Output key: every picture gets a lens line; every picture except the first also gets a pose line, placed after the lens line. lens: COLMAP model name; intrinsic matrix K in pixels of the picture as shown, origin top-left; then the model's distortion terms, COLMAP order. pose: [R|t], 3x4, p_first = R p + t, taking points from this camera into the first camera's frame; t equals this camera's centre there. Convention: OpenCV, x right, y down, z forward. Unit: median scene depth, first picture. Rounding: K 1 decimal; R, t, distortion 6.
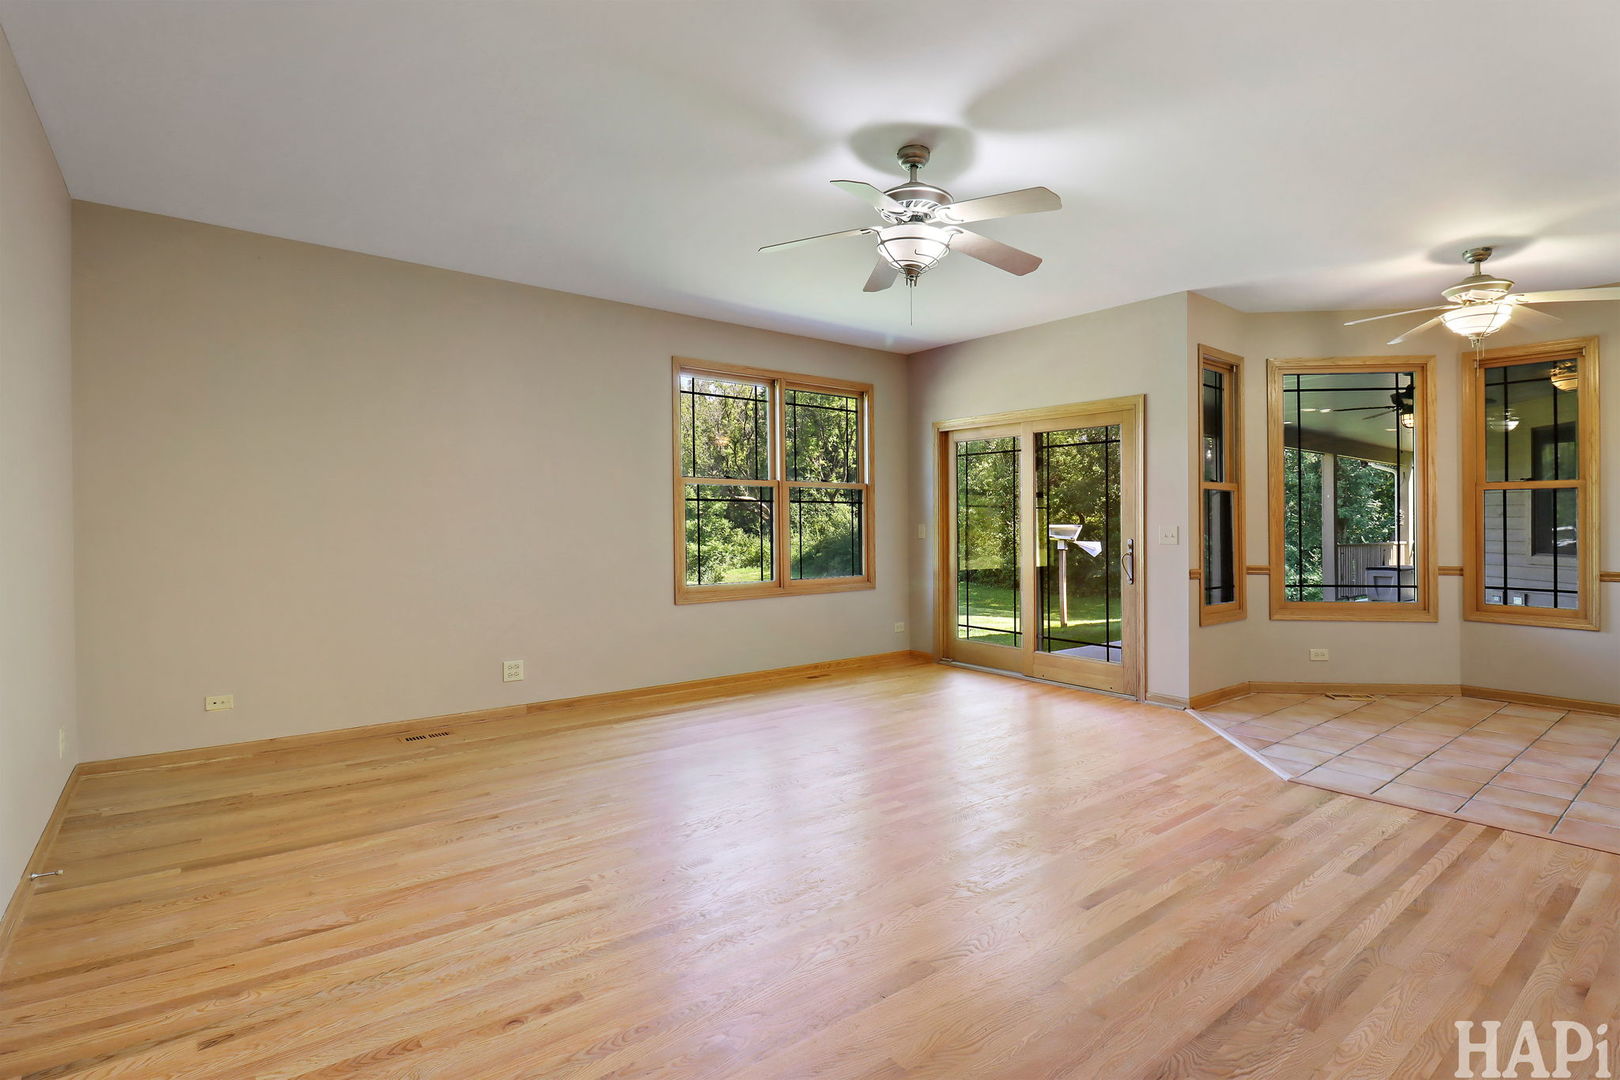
lens RADIAL K [[767.3, 0, 798.4], [0, 767.3, 529.1], [0, 0, 1]] dist [0.009881, -0.001641]
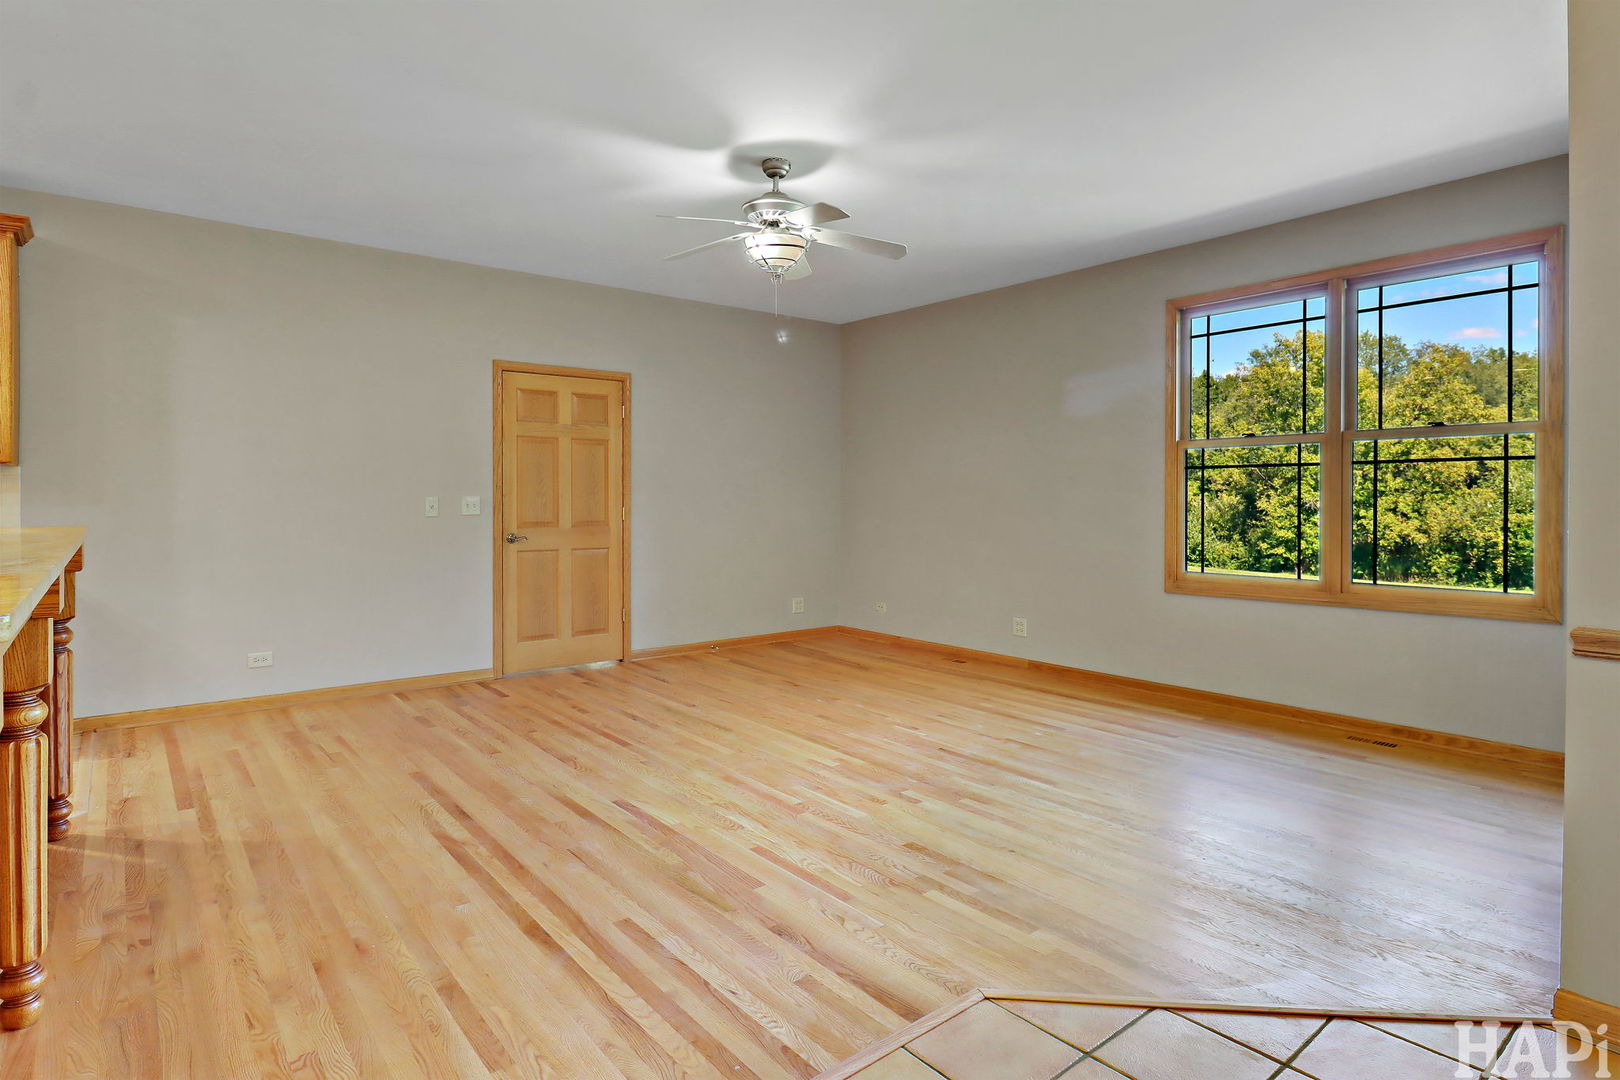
lens RADIAL K [[878.9, 0, 811.5], [0, 878.9, 543.7], [0, 0, 1]] dist [-0.012321, -0.002920]
pose [[0.007025, 0.045278, -0.998950, 1.416145], [-0.011587, 0.998911, 0.045195, 0.007397], [0.999908, 0.011257, 0.007542, 1.041372]]
